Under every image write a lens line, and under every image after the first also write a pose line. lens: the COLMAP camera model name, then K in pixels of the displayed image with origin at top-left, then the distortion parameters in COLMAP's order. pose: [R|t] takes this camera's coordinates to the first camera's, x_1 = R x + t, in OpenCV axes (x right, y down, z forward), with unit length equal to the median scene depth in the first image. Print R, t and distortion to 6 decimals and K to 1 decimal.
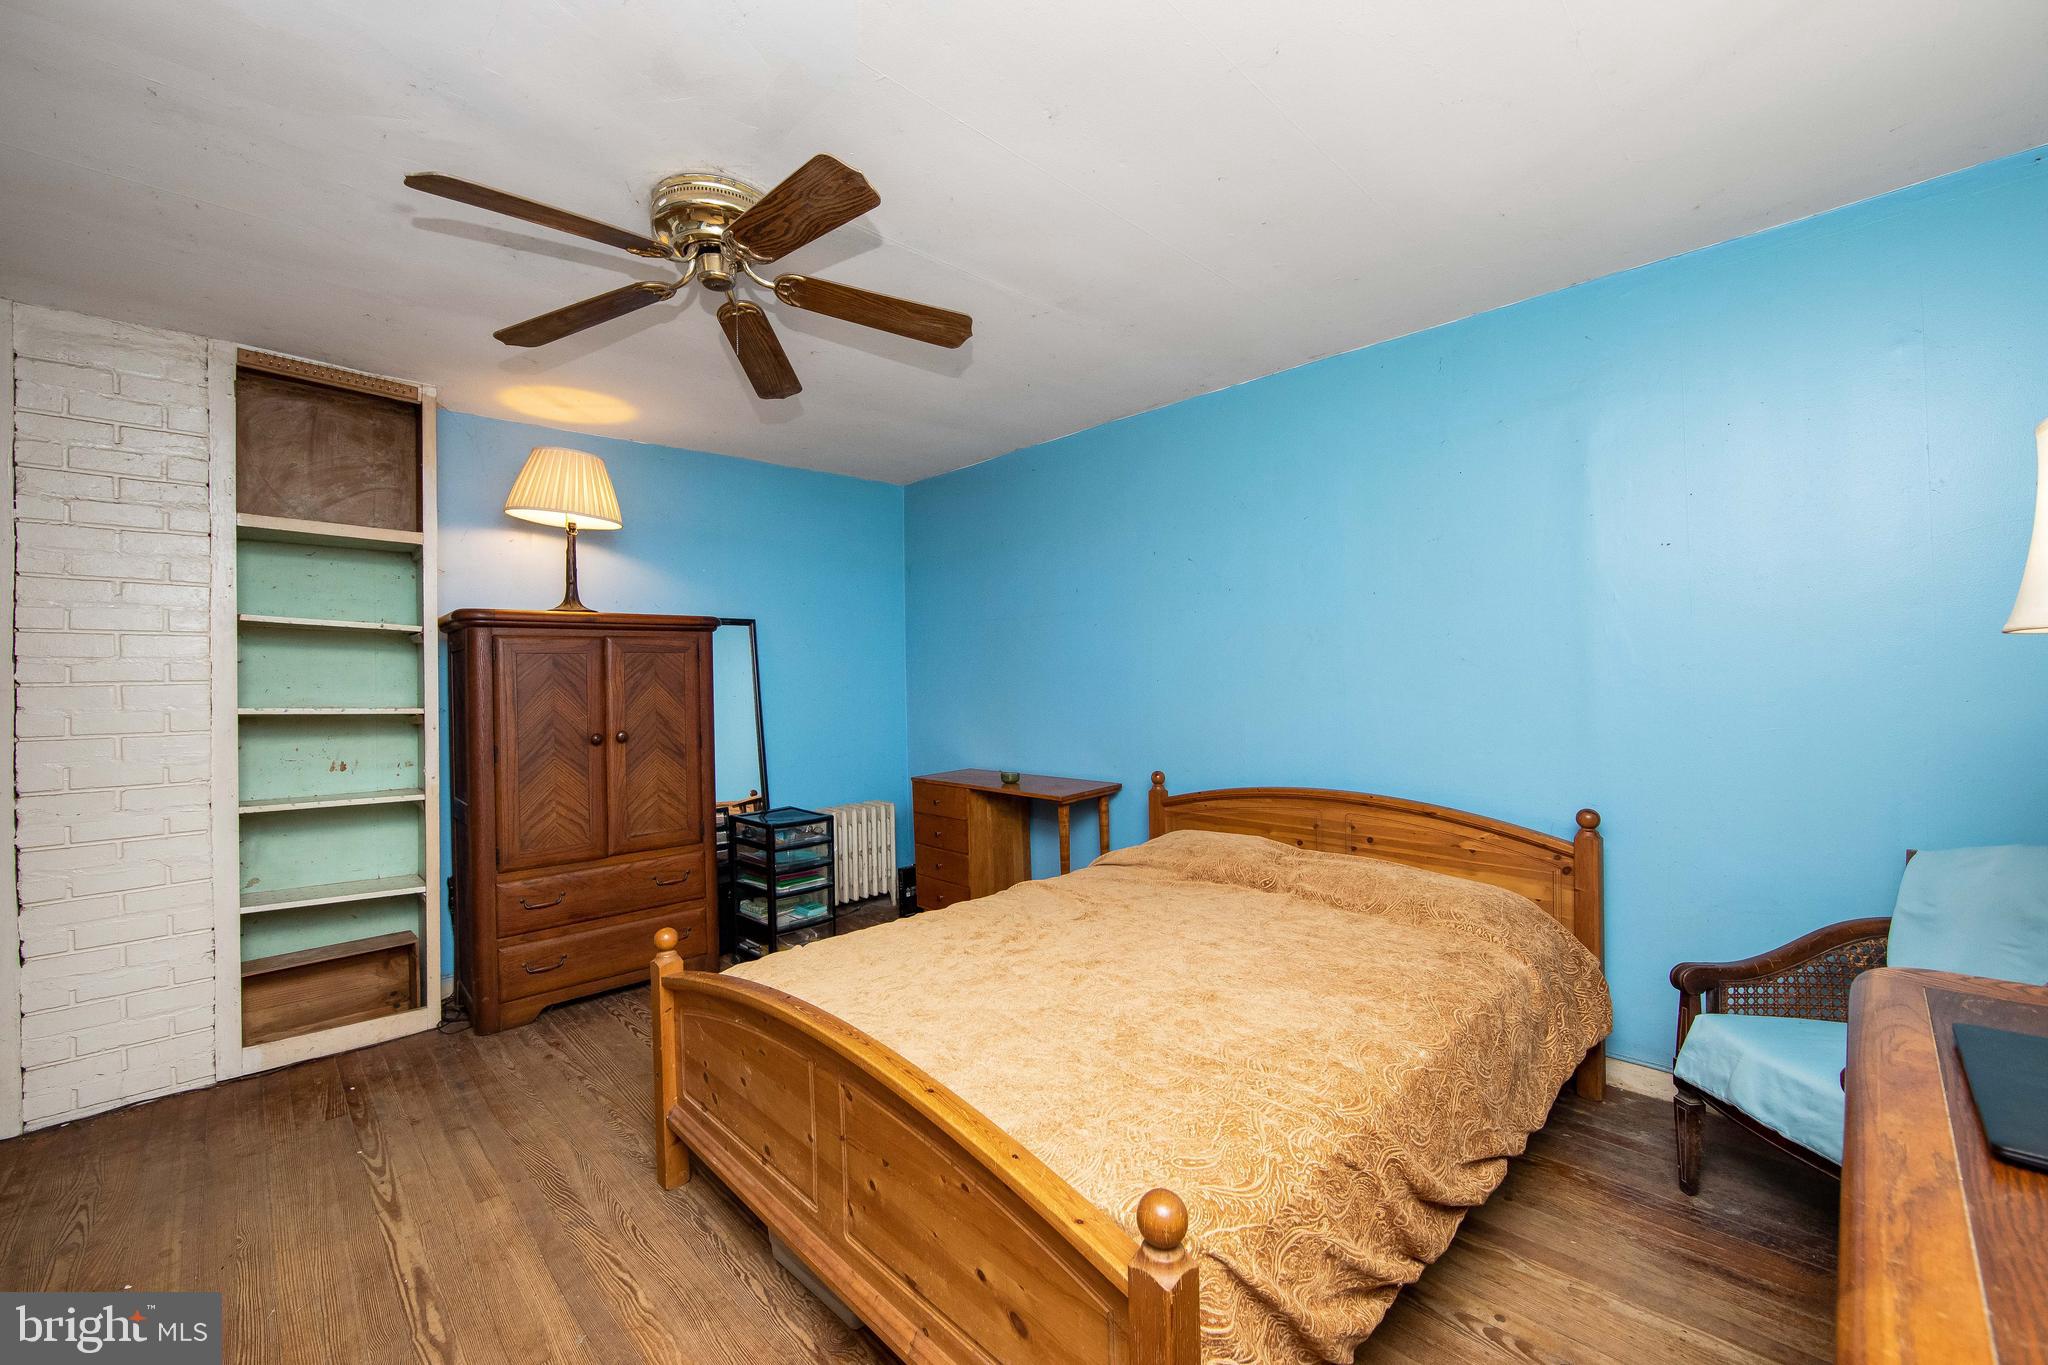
lens RADIAL K [[820.2, 0, 1024.0], [0, 820.2, 682.5], [0, 0, 1]] dist [-0.014038, 0.000014]
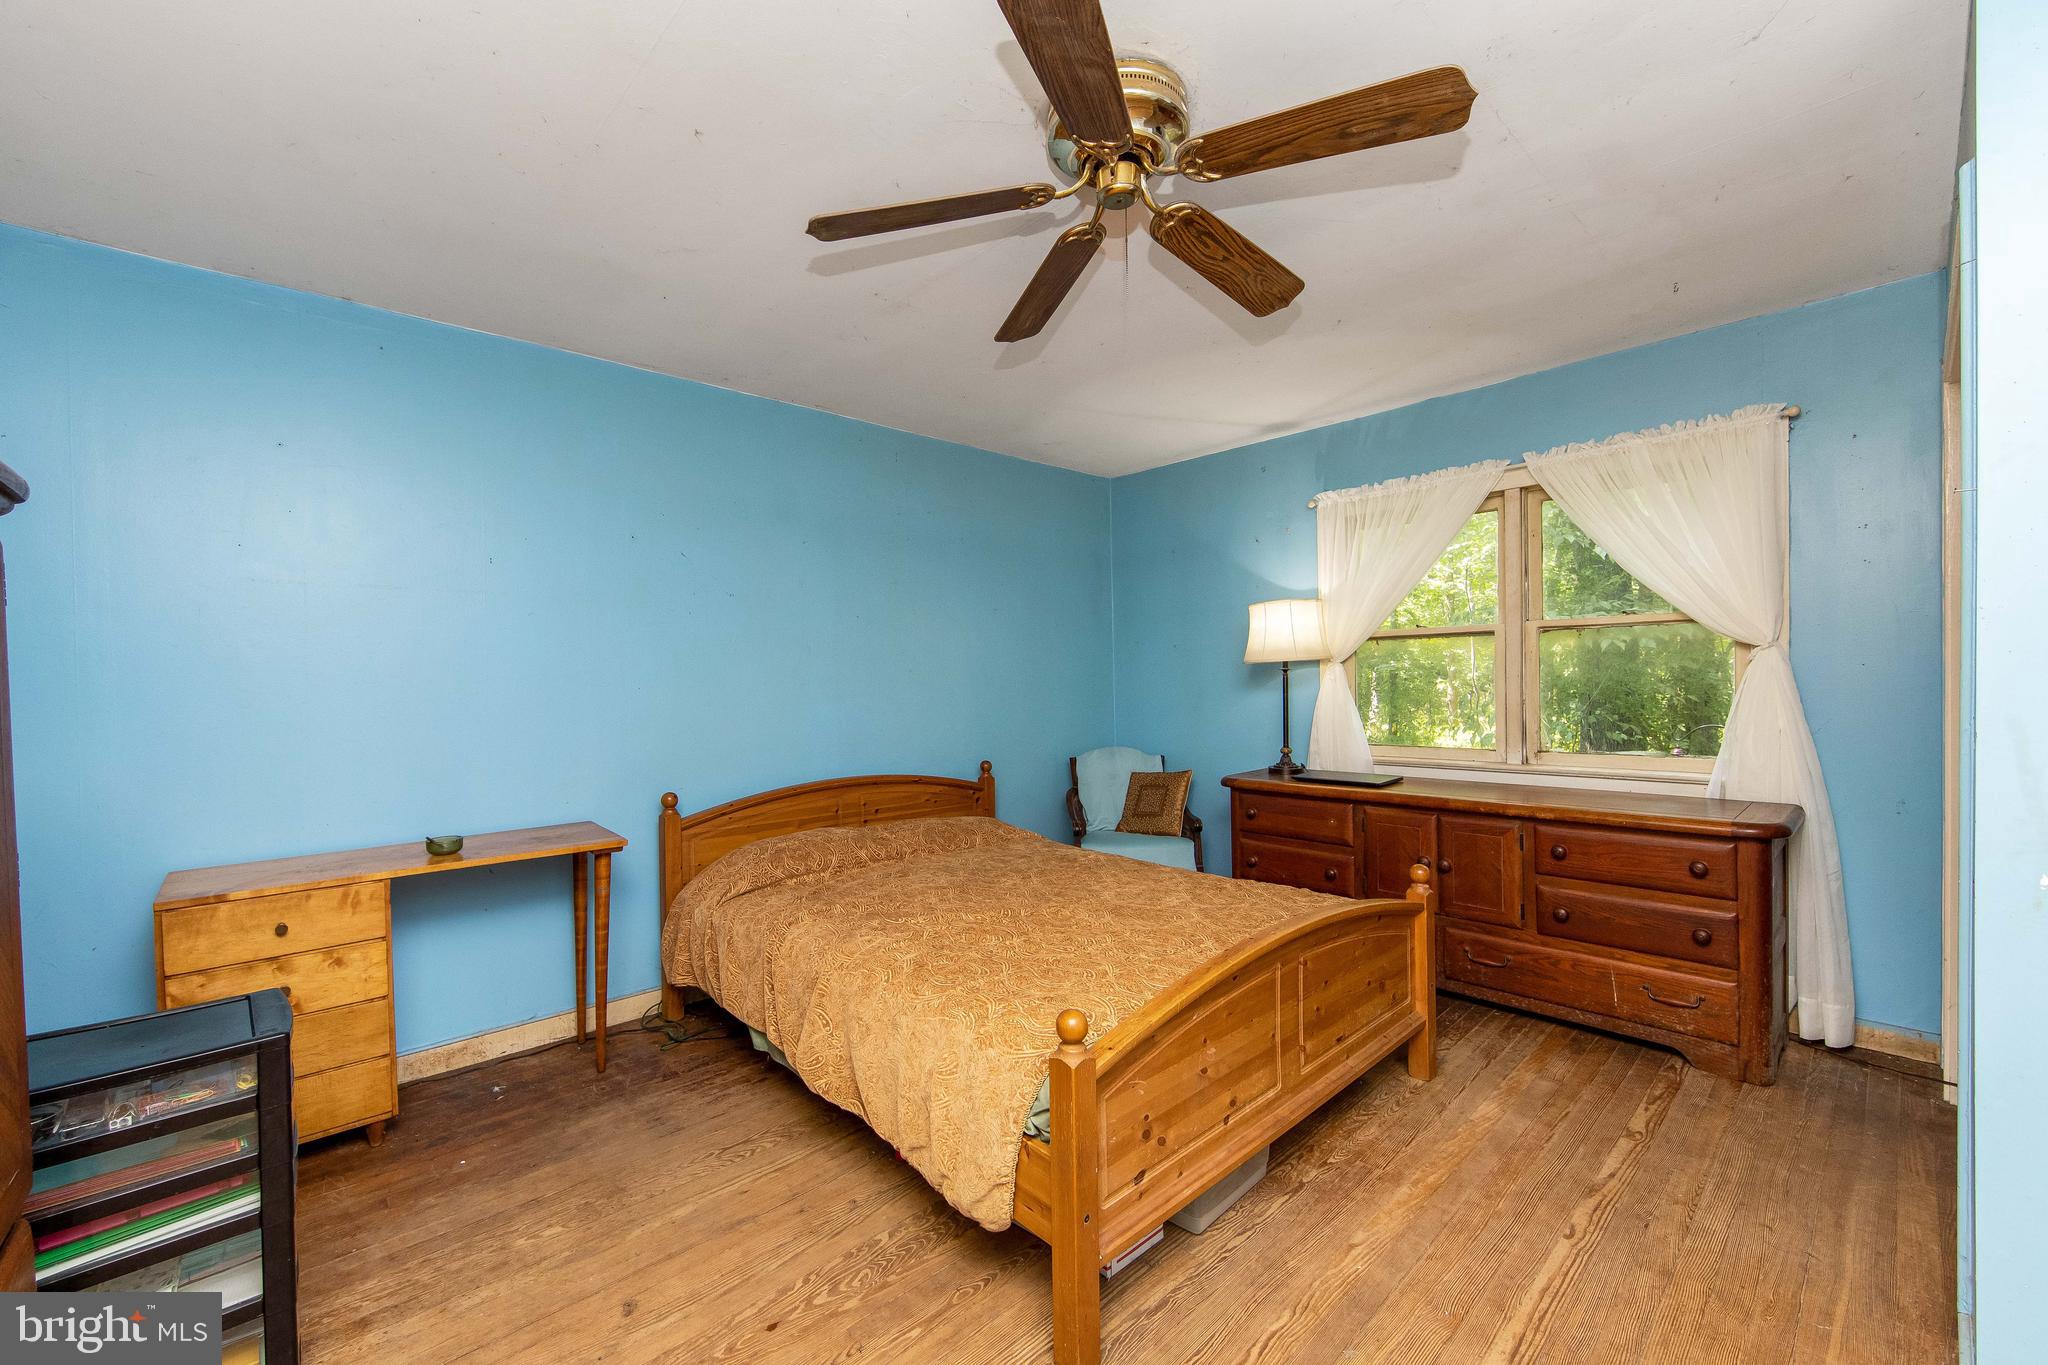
lens RADIAL K [[814.5, 0, 1014.0], [0, 814.5, 694.6], [0, 0, 1]] dist [-0.010948, 0.002848]
pose [[0.033546, 0.000472, 0.999437, -0.984297], [0.024867, 0.999690, -0.001306, 0.022863], [-0.999128, 0.024897, 0.033524, 0.876885]]
